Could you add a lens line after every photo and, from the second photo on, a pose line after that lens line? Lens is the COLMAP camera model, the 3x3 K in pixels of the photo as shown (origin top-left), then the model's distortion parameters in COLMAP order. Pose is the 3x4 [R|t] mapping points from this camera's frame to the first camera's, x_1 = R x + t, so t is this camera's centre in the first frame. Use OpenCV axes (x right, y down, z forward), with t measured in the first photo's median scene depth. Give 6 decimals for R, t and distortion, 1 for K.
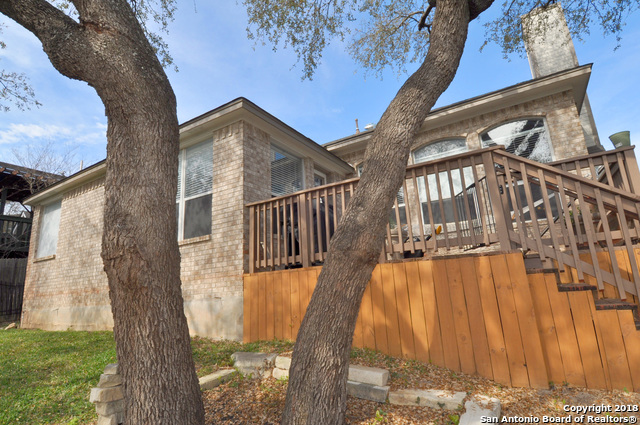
lens RADIAL K [[337.2, 0, 319.7], [0, 337.2, 212.1], [0, 0, 1]] dist [0.022776, -0.027801]
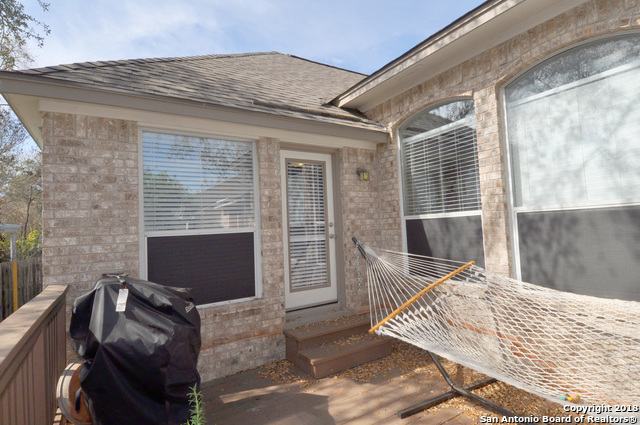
lens RADIAL K [[337.2, 0, 320.2], [0, 337.2, 215.3], [0, 0, 1]] dist [0.022776, -0.027801]
pose [[0.898263, -0.004445, -0.439435, 0.268897], [0.097056, 0.977263, 0.188511, -0.129842], [0.428606, -0.211983, 0.878271, 0.521004]]
